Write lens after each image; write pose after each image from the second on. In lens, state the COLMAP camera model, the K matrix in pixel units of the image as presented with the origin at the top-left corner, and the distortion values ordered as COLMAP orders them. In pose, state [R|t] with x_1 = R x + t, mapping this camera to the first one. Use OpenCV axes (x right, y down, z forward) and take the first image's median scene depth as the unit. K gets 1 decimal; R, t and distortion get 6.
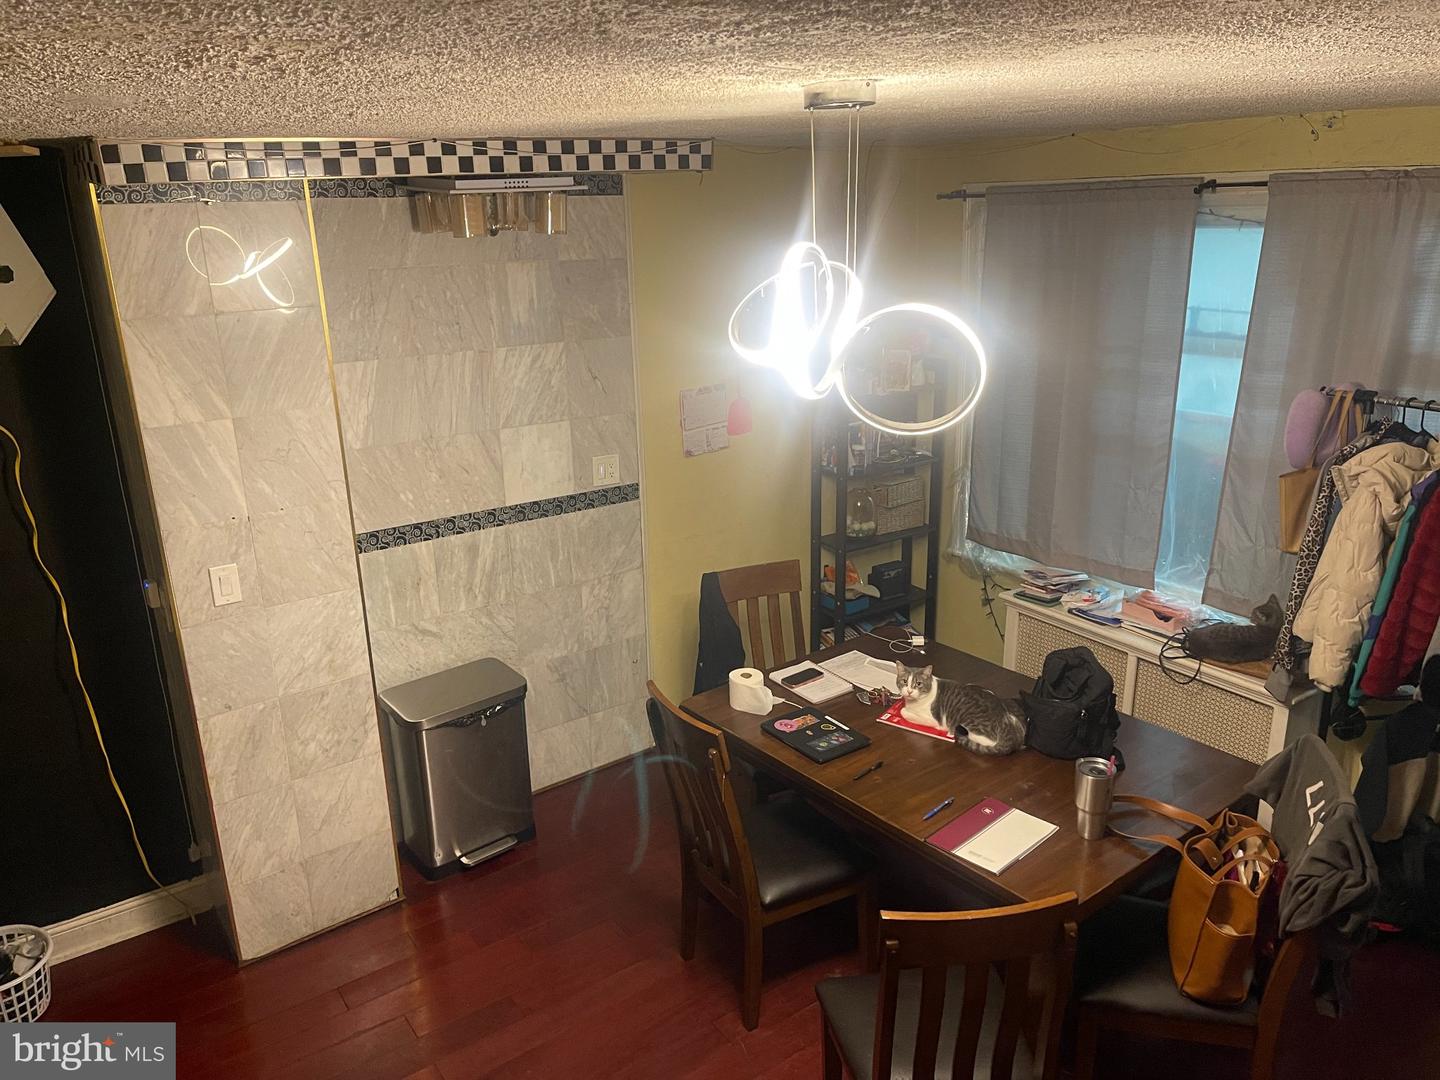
lens RADIAL K [[1065.0, 0, 717.1], [0, 1065.0, 544.2], [0, 0, 1]] dist [0.011371, 0.000305]
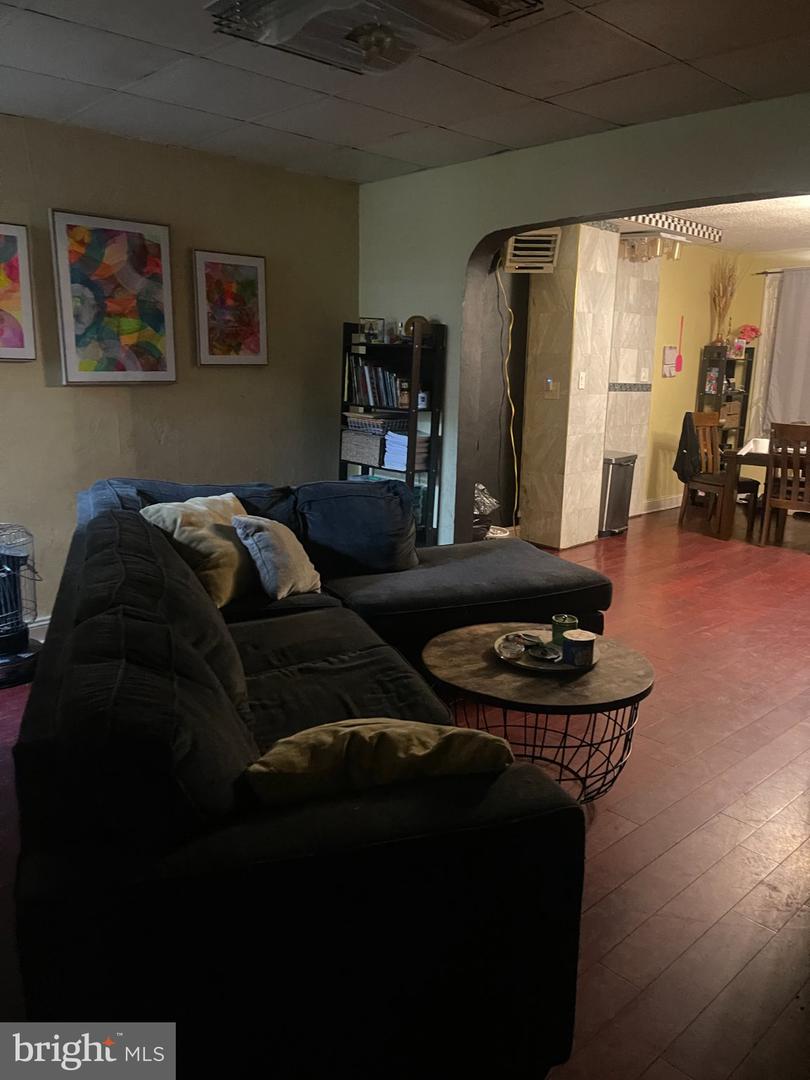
lens RADIAL K [[798.8, 0, 400.6], [0, 798.8, 537.9], [0, 0, 1]] dist [0.011371, 0.000305]
pose [[0.989837, 0.014603, 0.141454, -1.028435], [-0.001159, 0.995509, -0.094661, 0.525487], [-0.142201, 0.093535, 0.985409, -0.682483]]
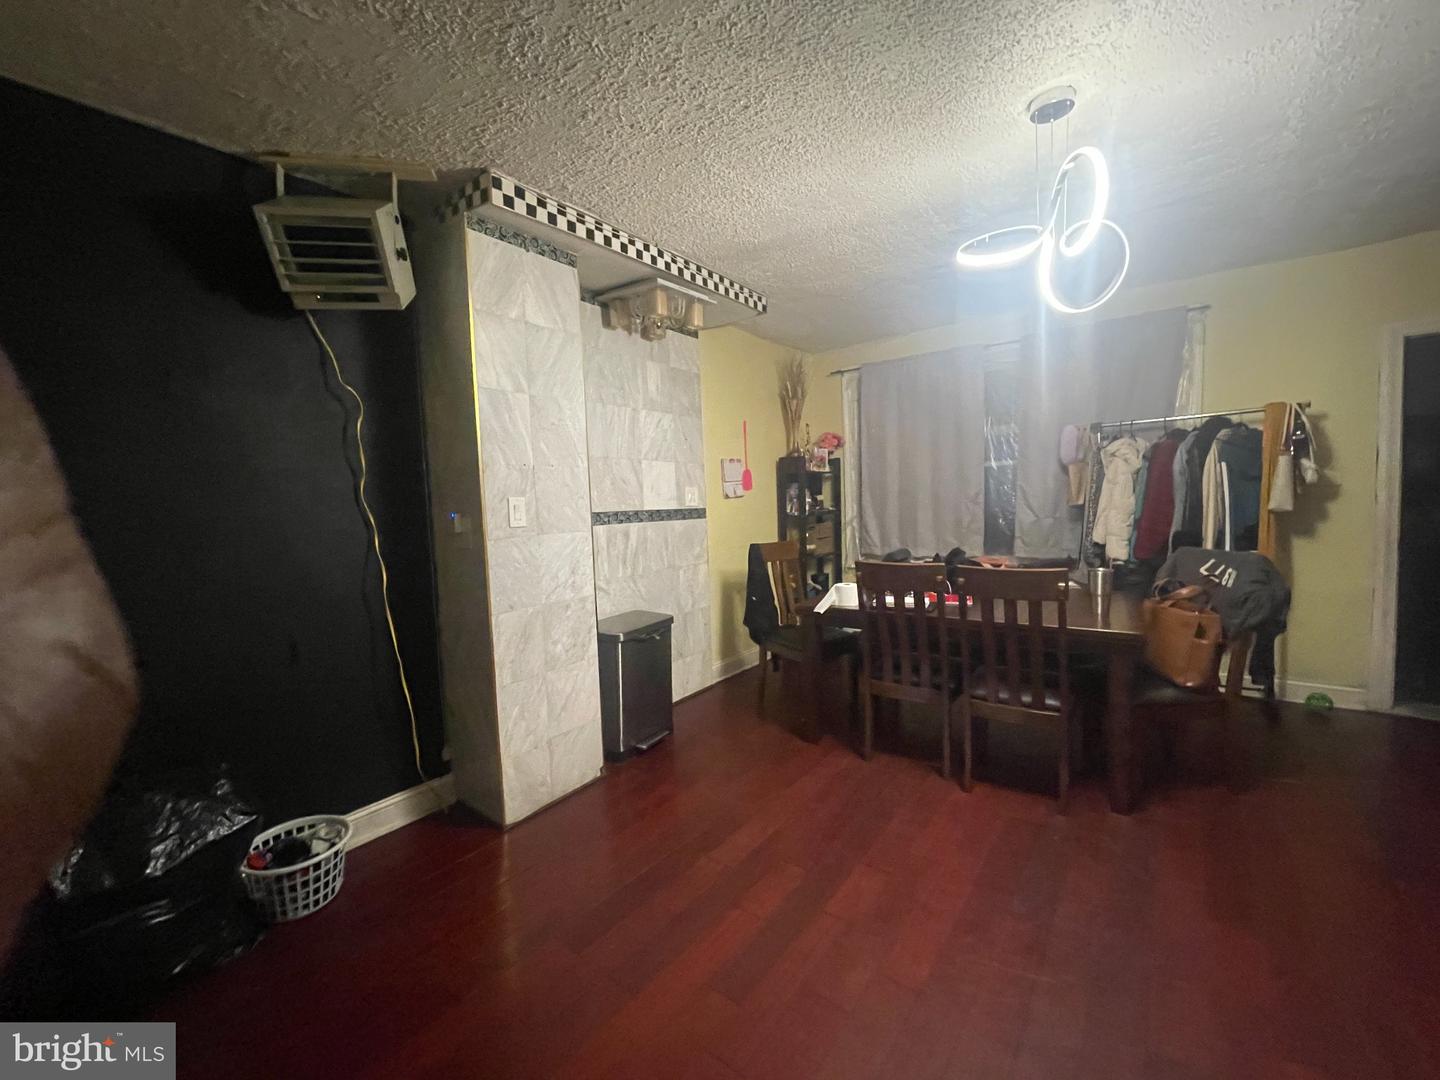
lens RADIAL K [[577.6, 0, 730.6], [0, 577.6, 537.6], [0, 0, 1]] dist [-0.002236, -0.000319]
pose [[0.954007, -0.028954, 0.298382, -0.378279], [0.100568, 0.968558, -0.227557, 0.239267], [-0.282412, 0.247099, 0.926923, 0.216770]]
